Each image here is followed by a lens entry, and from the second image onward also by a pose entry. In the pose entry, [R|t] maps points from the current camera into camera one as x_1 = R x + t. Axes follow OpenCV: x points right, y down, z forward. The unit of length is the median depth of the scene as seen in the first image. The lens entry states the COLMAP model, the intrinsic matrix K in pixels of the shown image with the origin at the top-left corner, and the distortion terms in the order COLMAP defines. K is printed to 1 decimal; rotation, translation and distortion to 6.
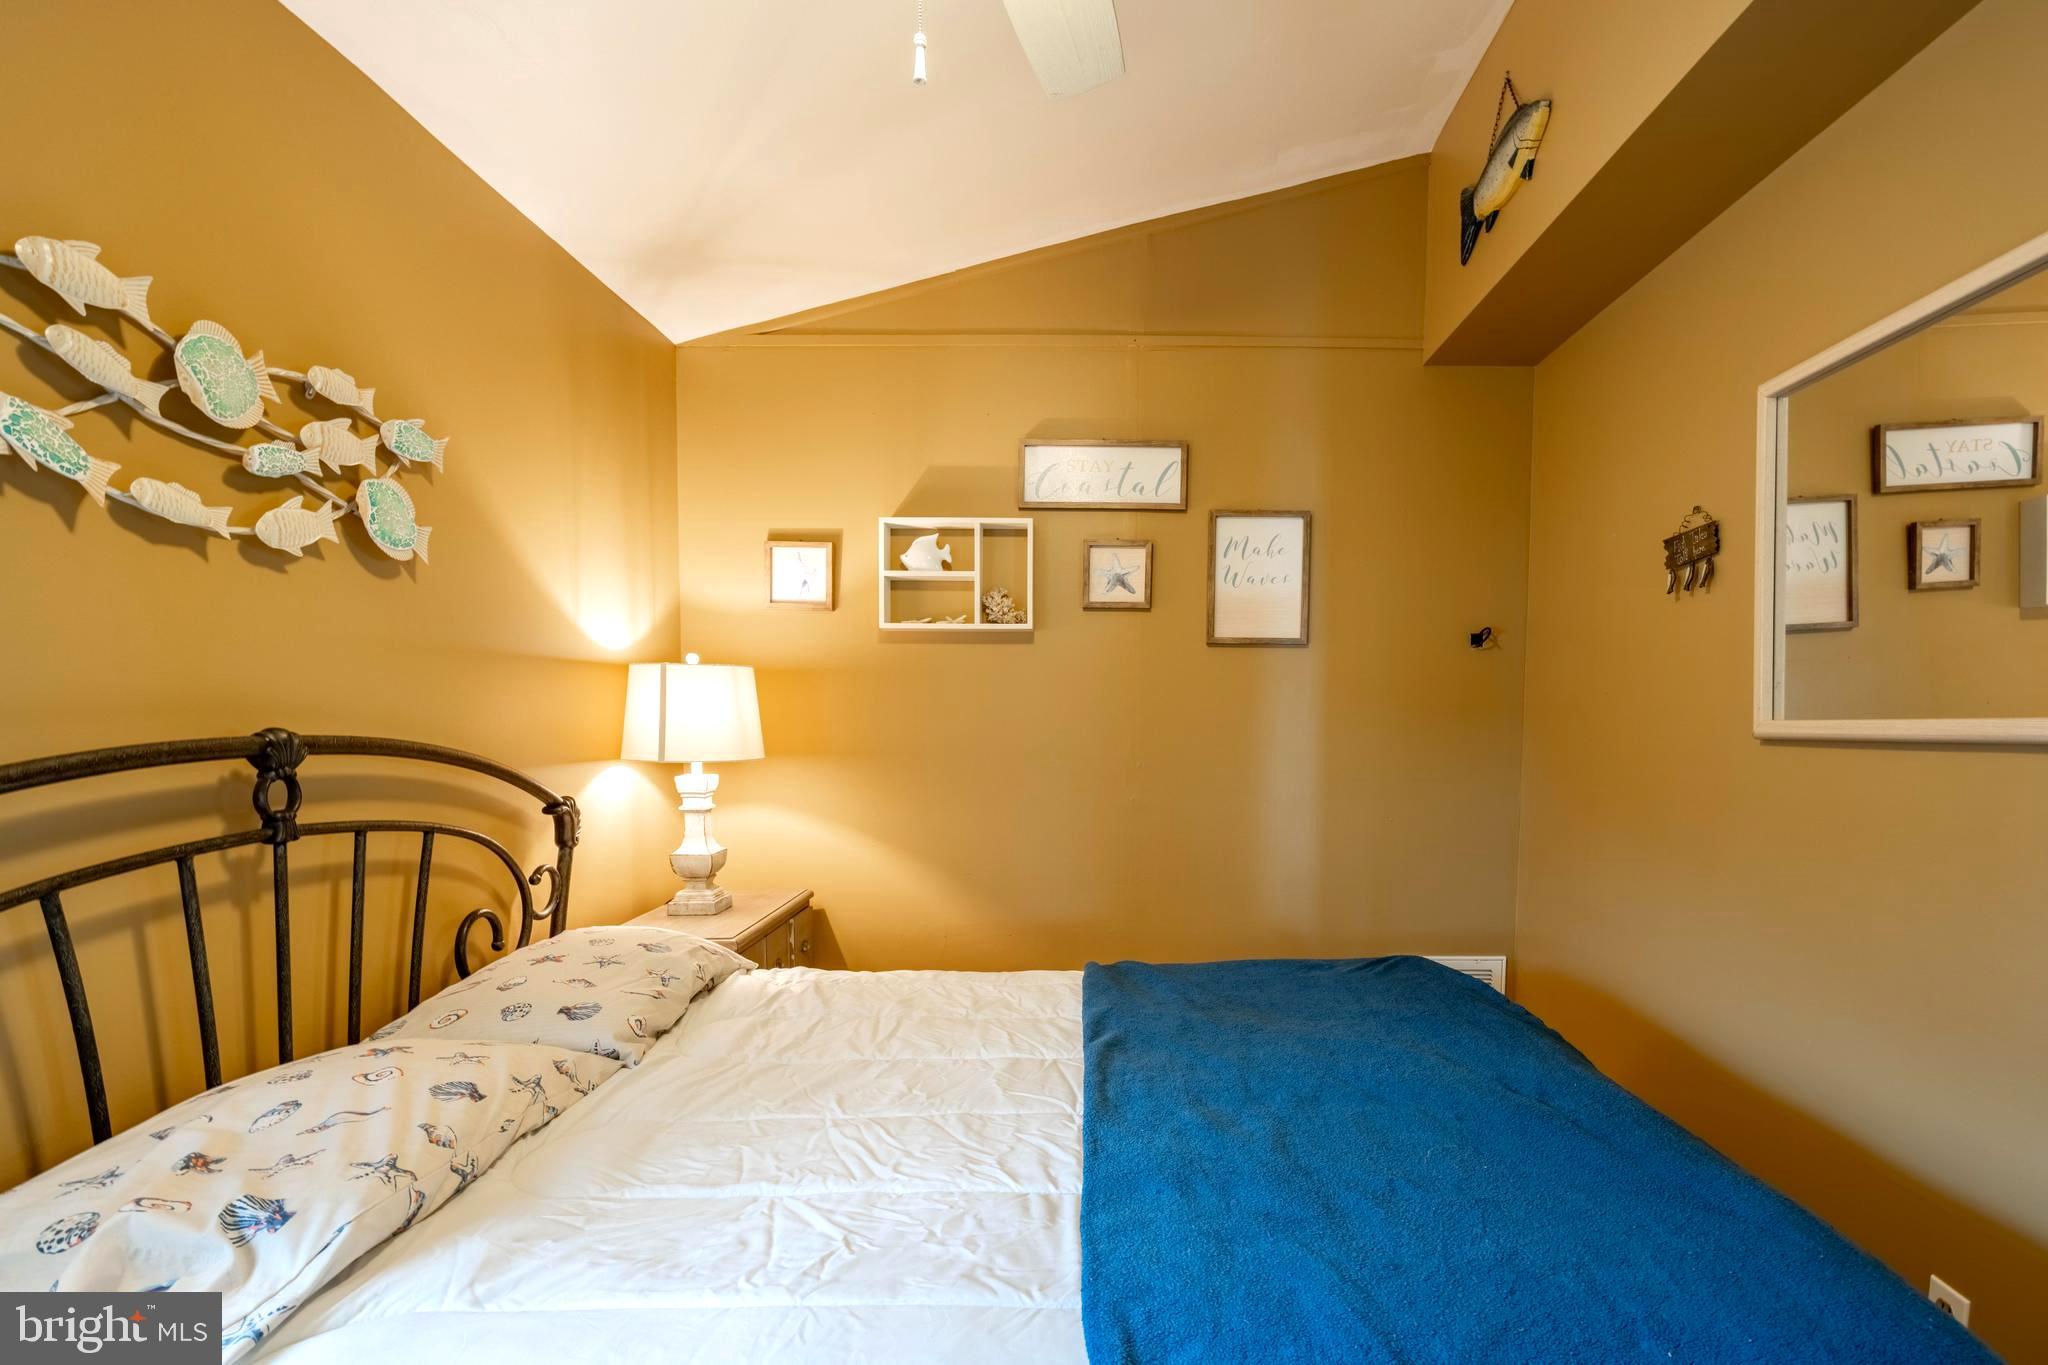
lens RADIAL K [[967.9, 0, 1104.2], [0, 967.9, 770.1], [0, 0, 1]] dist [-0.000148, 0.000749]
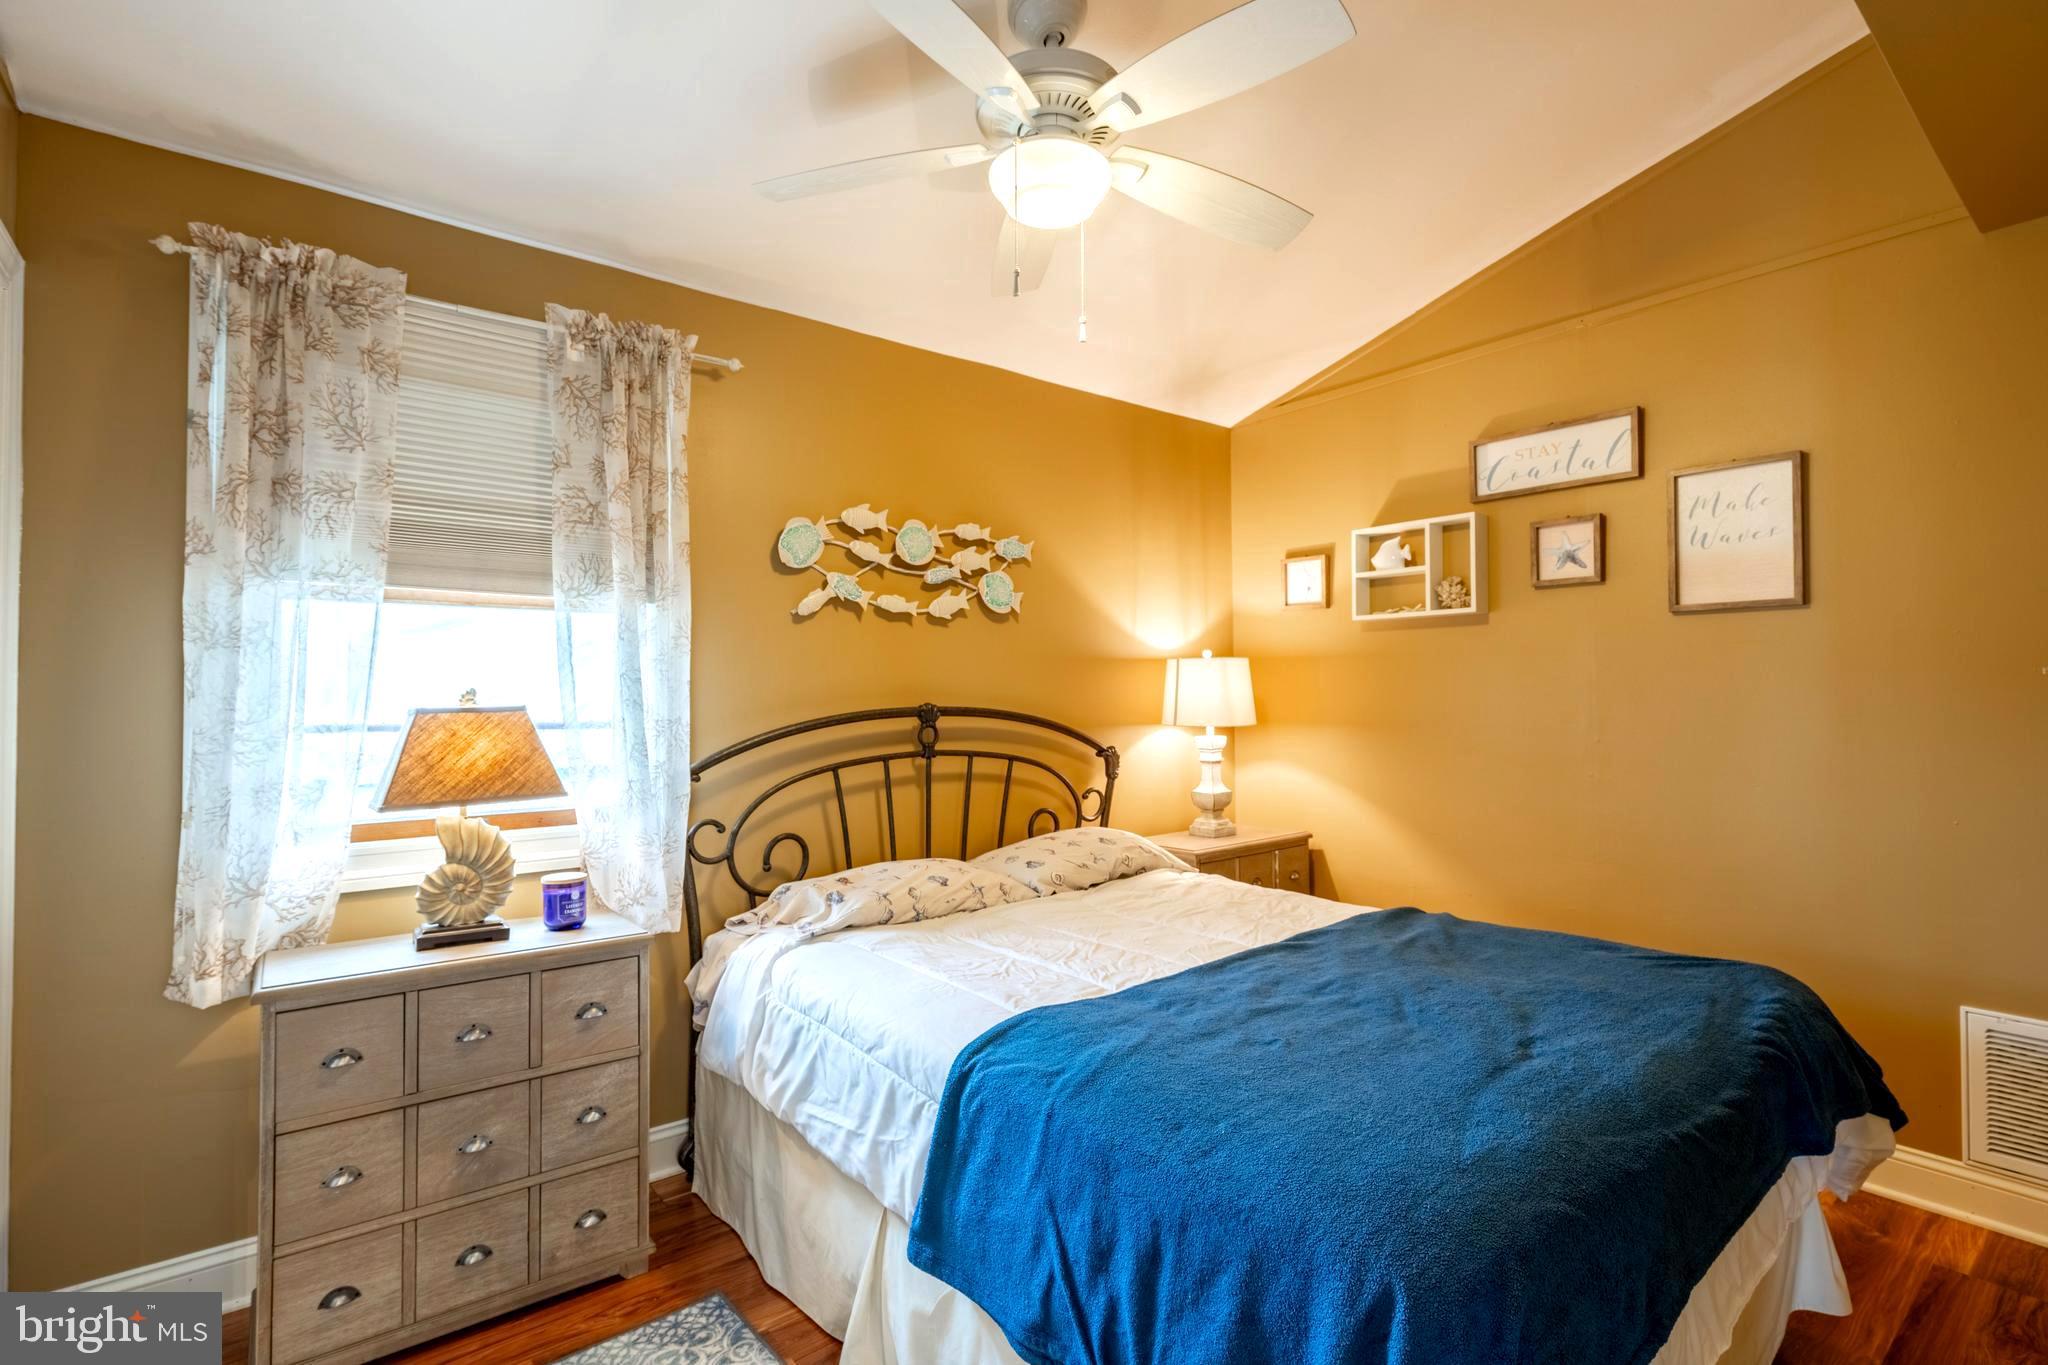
lens RADIAL K [[933.1, 0, 1017.8], [0, 933.1, 680.6], [0, 0, 1]] dist [-0.000462, 0.000413]
pose [[0.613755, -0.018216, -0.789286, 0.514607], [-0.033421, 0.998238, -0.049026, 0.000314], [0.788789, 0.056469, 0.612065, -0.052903]]
